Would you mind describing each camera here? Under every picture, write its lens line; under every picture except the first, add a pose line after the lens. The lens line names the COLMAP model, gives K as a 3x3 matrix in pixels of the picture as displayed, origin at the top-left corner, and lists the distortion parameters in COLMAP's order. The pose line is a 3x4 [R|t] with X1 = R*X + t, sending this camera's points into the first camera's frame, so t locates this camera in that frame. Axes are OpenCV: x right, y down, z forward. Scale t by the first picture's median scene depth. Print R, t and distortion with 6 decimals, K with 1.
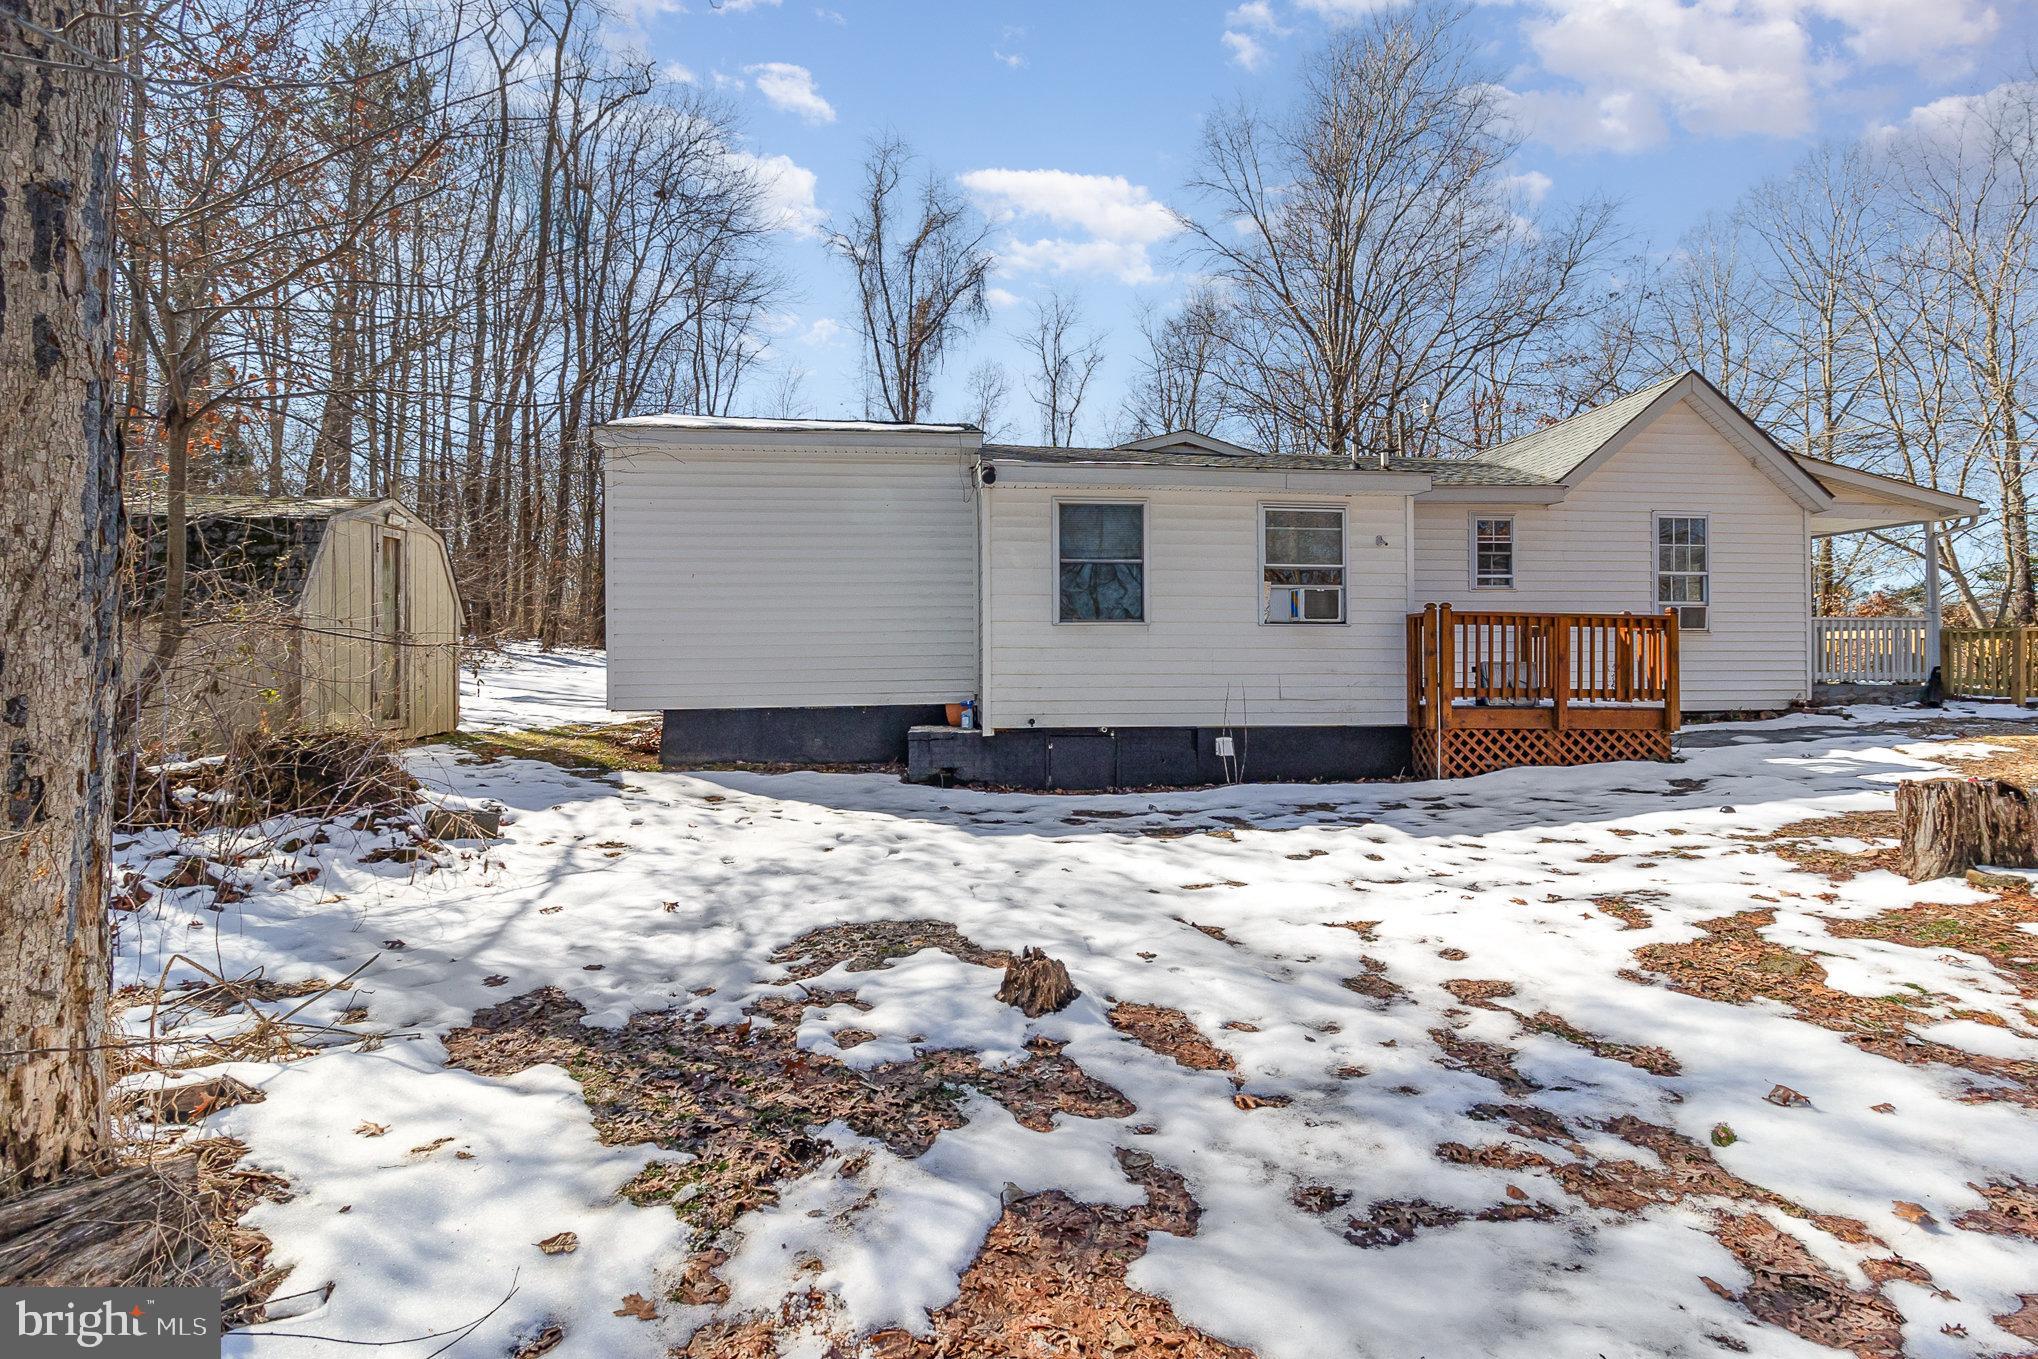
lens RADIAL K [[981.8, 0, 1021.0], [0, 981.8, 685.3], [0, 0, 1]] dist [0.000795, -0.000268]
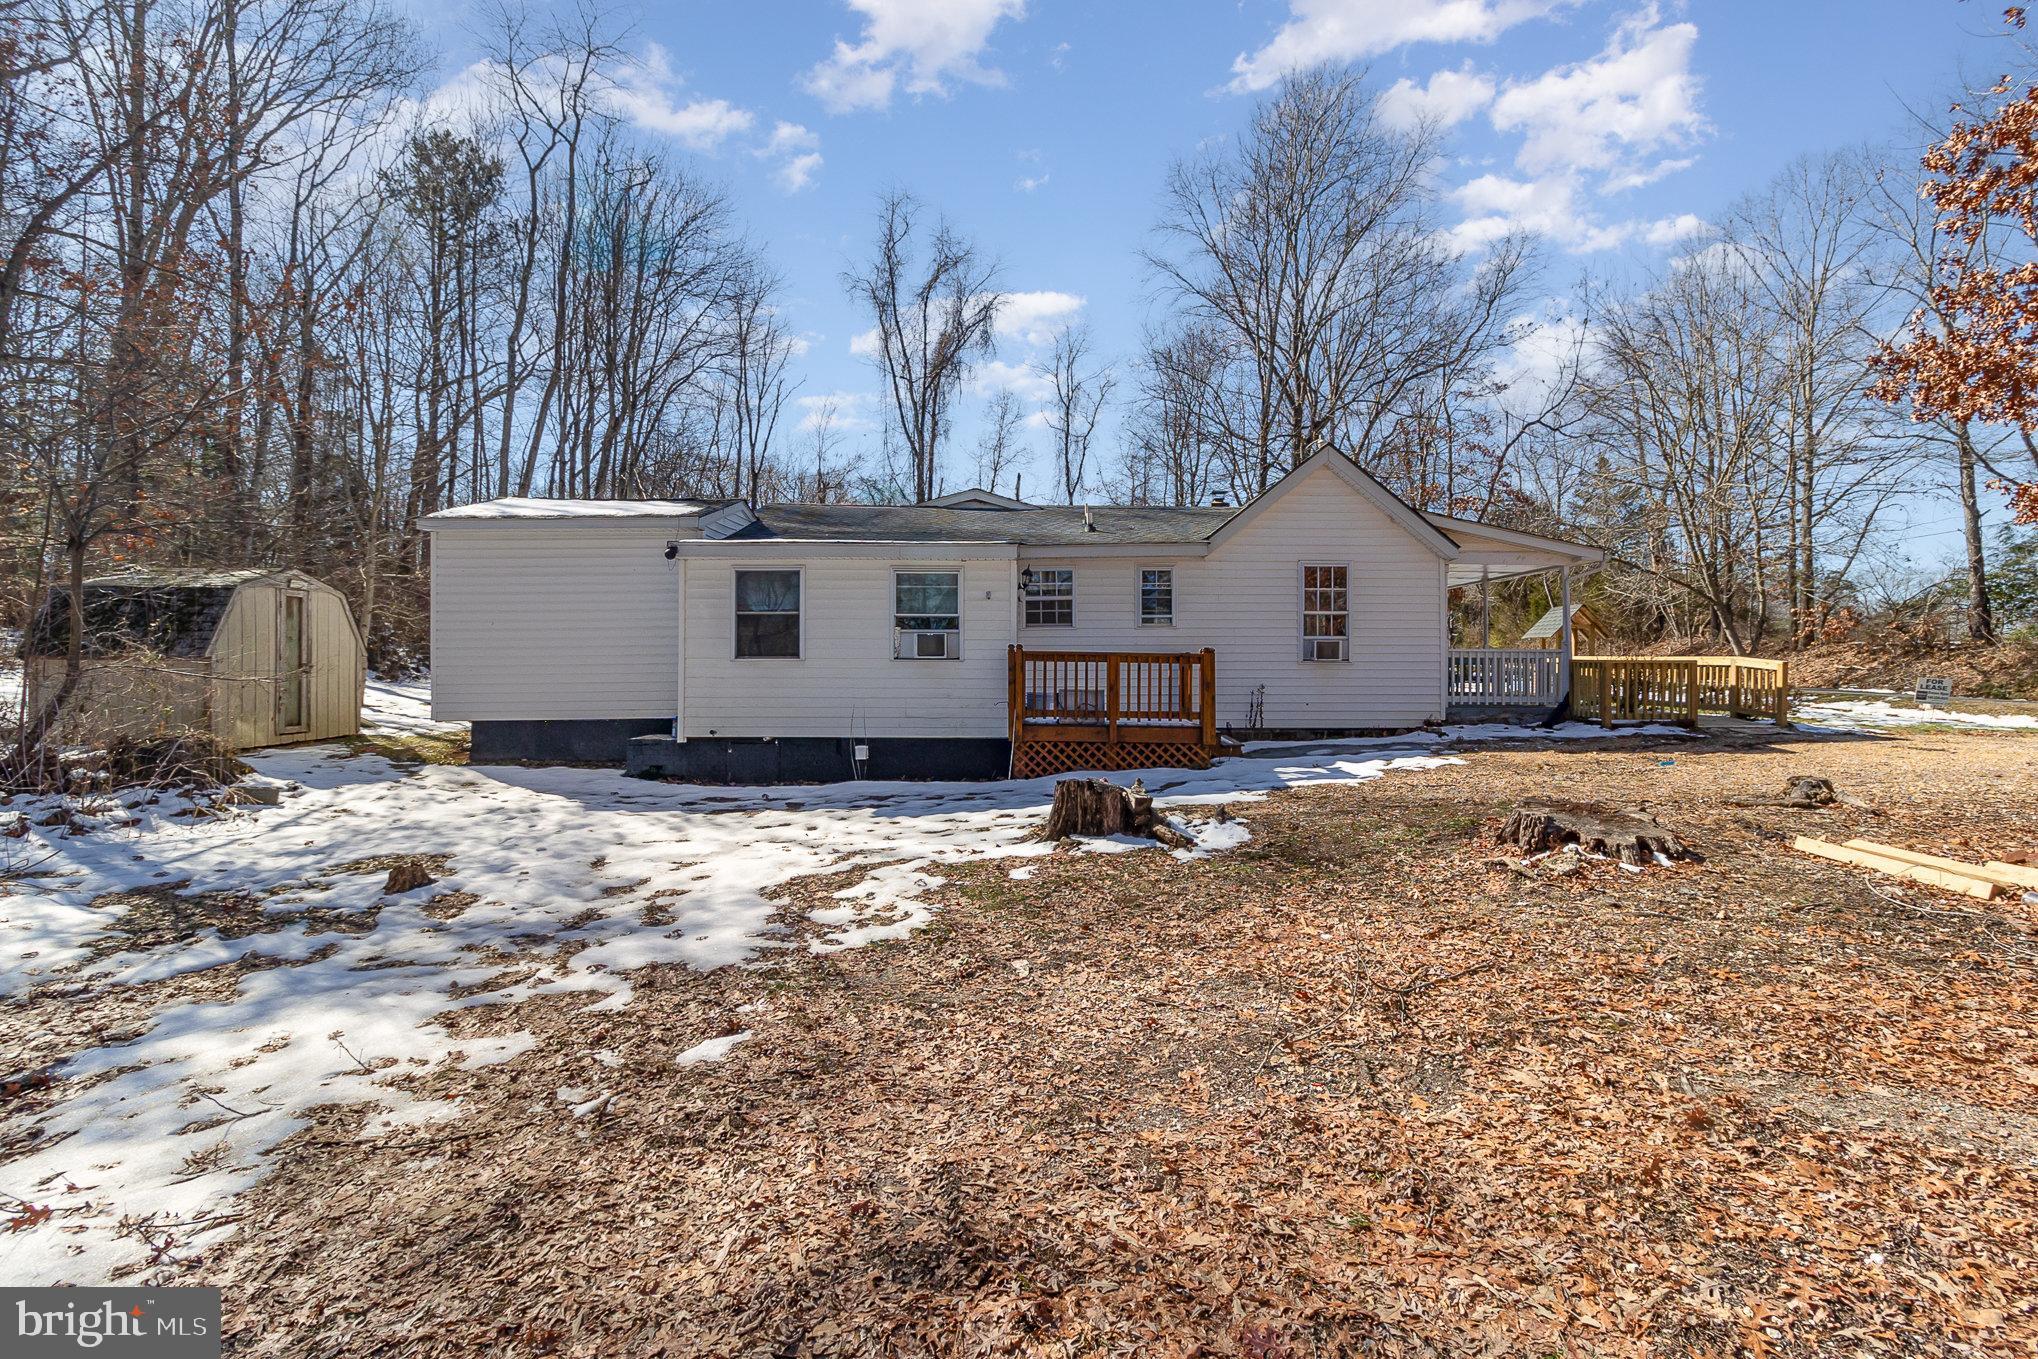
lens RADIAL K [[981.8, 0, 1015.6], [0, 981.8, 684.2], [0, 0, 1]] dist [0.000795, -0.000268]
pose [[0.993433, 0.004352, -0.114332, 0.560989], [-0.005262, 0.999957, -0.007660, -0.020513], [0.114293, 0.008211, 0.993413, -0.284368]]
